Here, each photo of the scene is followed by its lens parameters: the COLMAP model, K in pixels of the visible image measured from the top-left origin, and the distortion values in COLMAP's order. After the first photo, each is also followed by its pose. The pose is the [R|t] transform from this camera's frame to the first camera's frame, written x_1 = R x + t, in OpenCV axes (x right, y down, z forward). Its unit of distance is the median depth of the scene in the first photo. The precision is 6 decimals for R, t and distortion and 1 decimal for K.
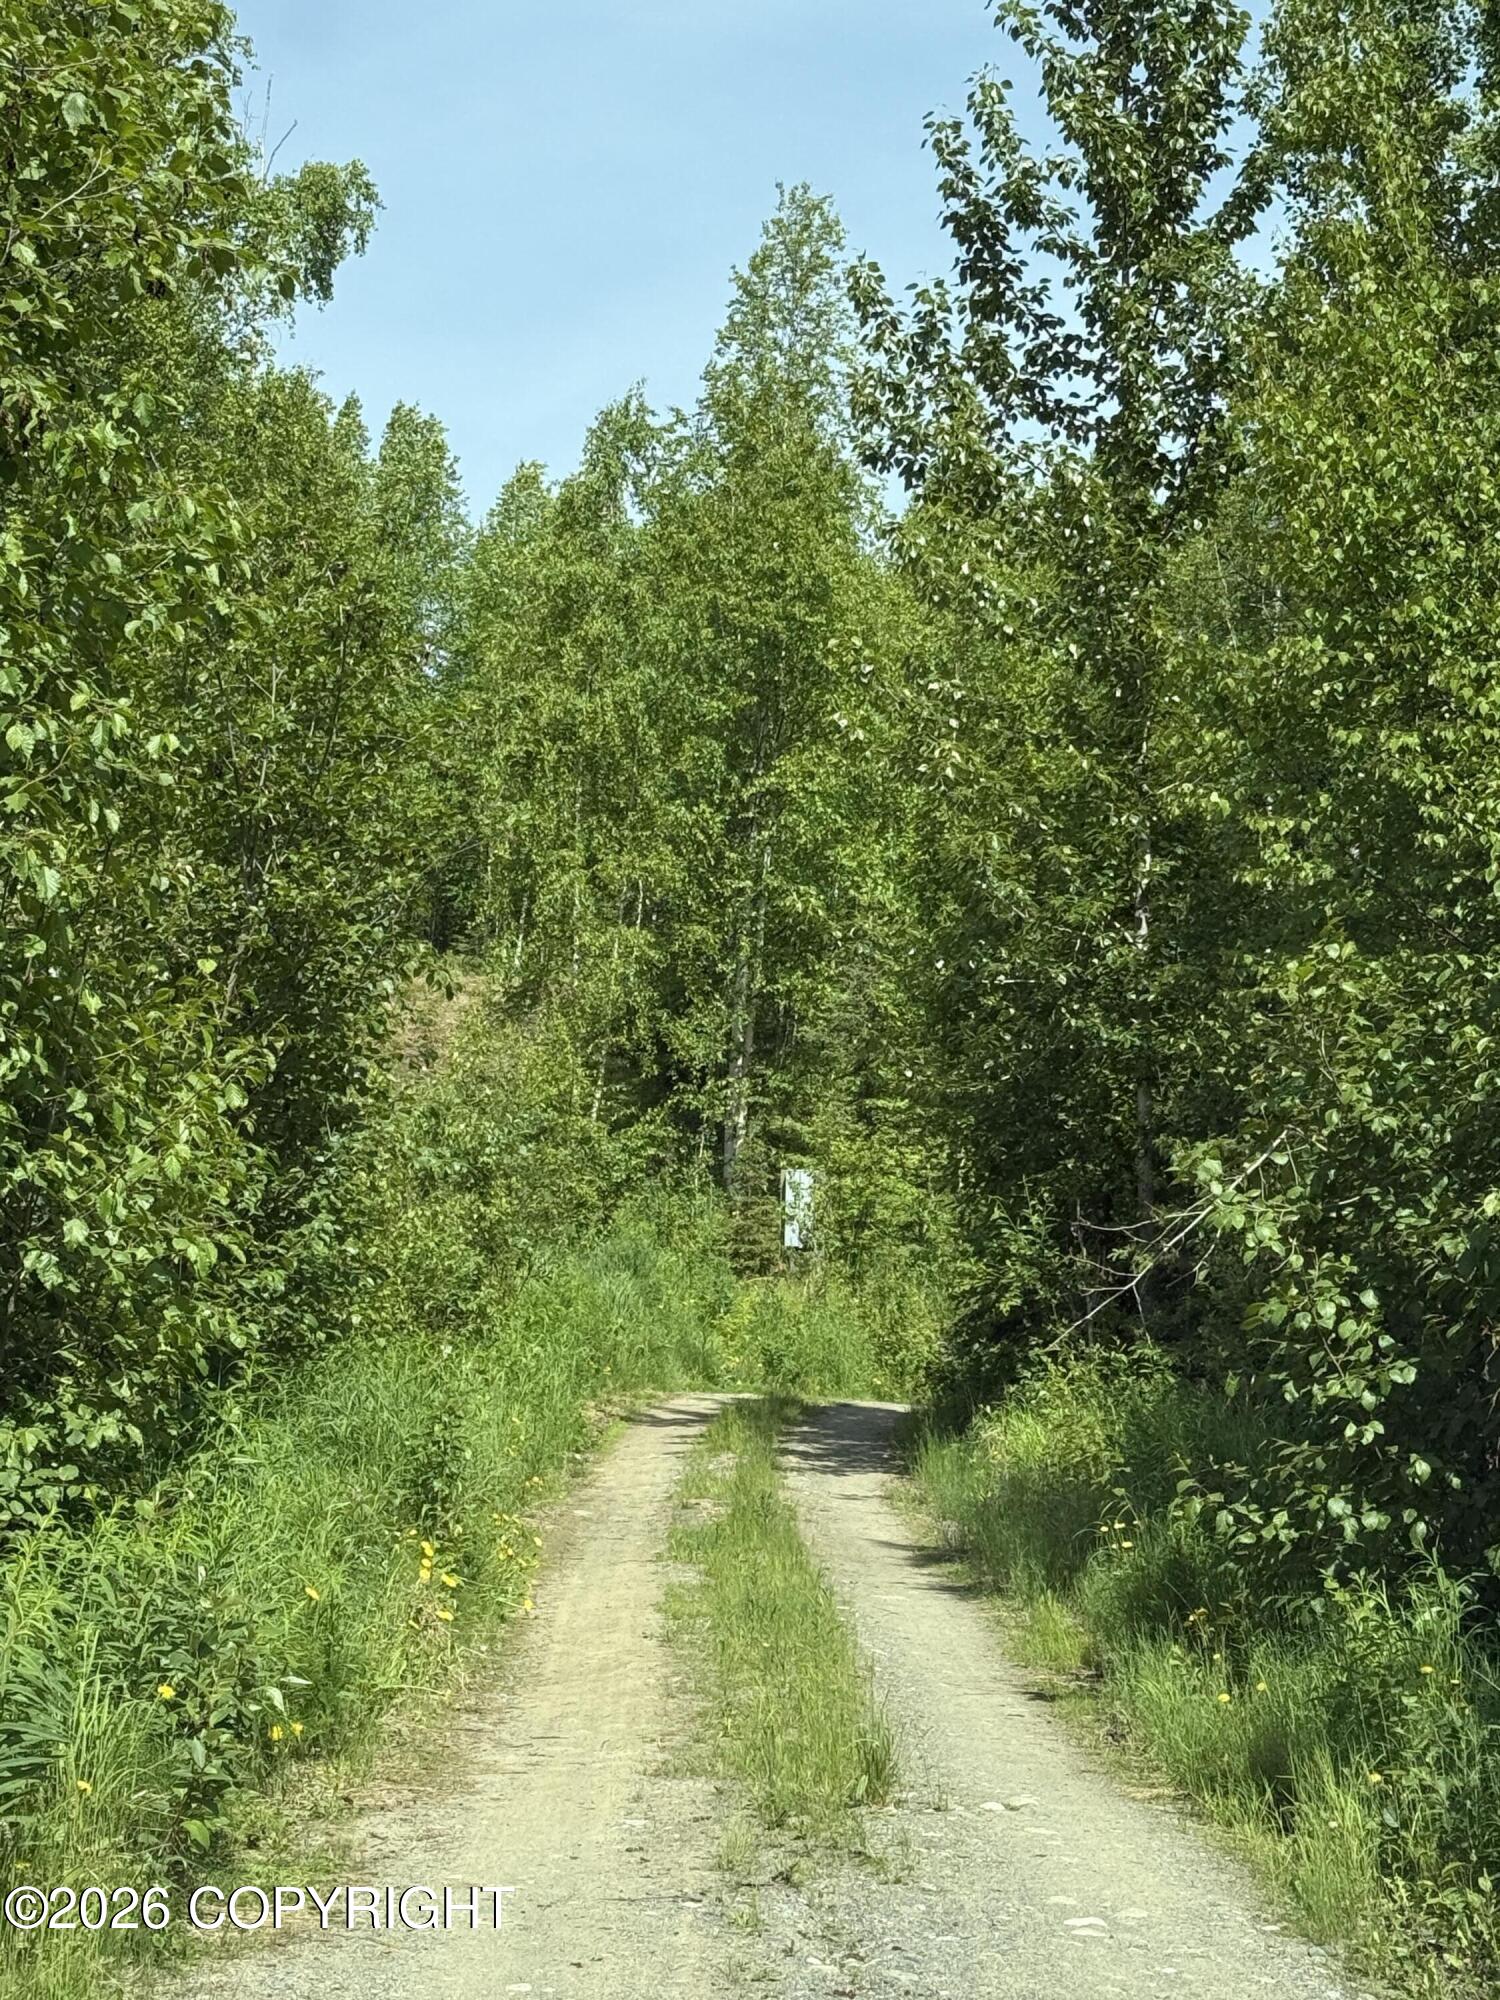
lens RADIAL K [[3972.5, 0, 738.1], [0, 3972.5, 998.6], [0, 0, 1]] dist [0.547995, 0.000000]
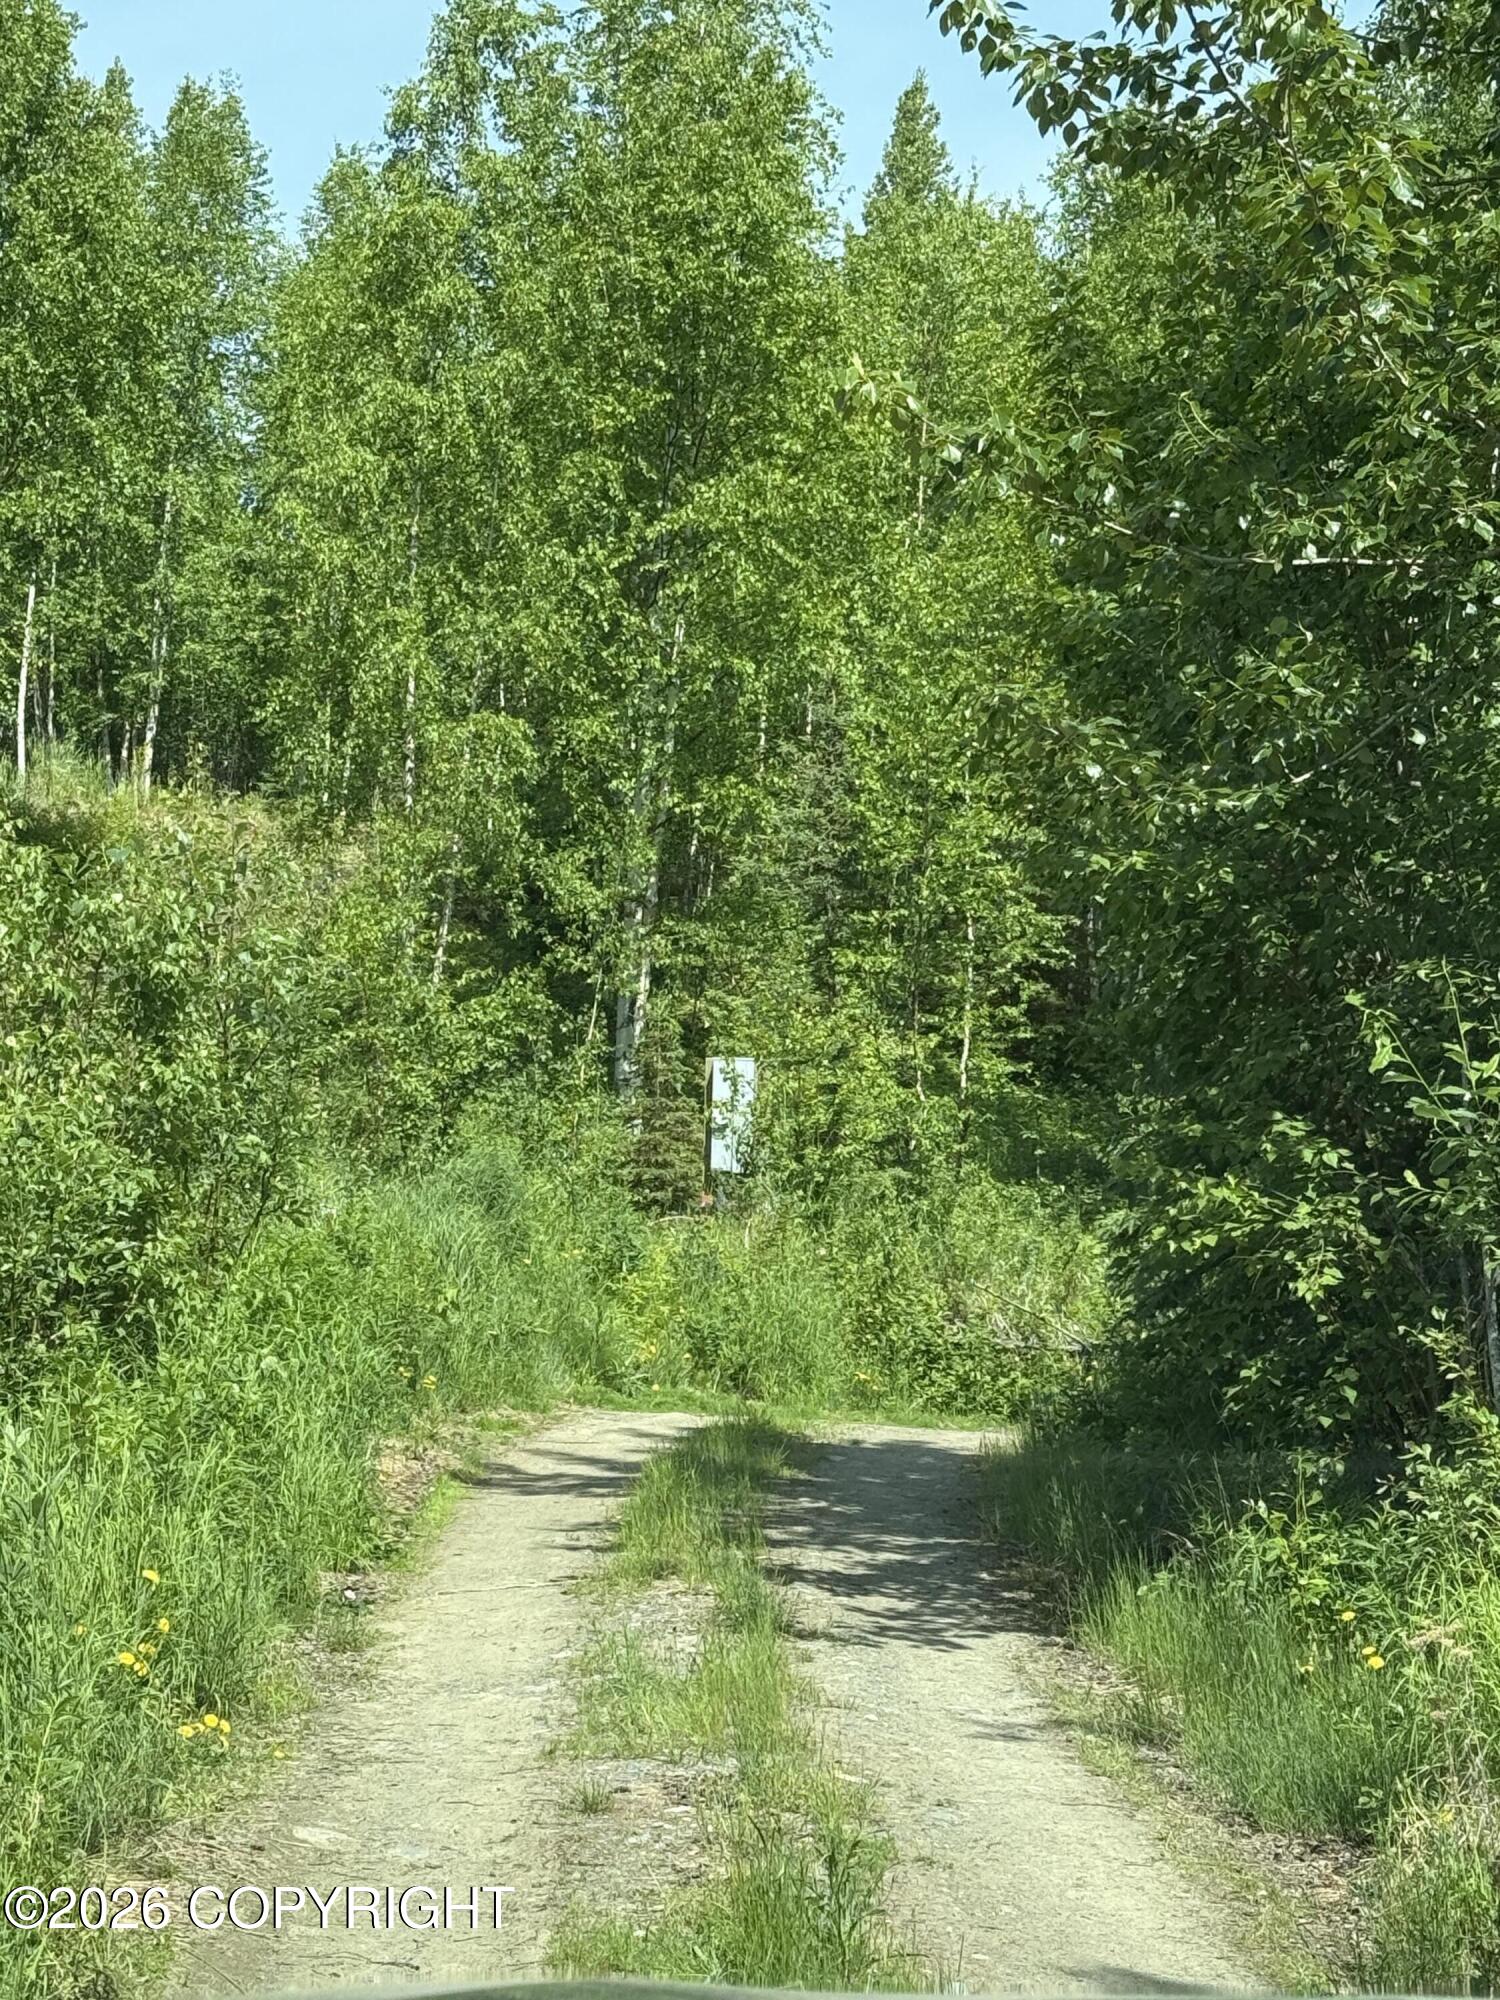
lens RADIAL K [[4115.0, 0, 753.6], [0, 4115.0, 997.2], [0, 0, 1]] dist [-0.003612, 0.000000]
pose [[0.999351, 0.006510, 0.035429, -0.005948], [-0.007099, 0.999839, 0.016506, 0.020727], [-0.035316, -0.016747, 0.999236, 0.294684]]
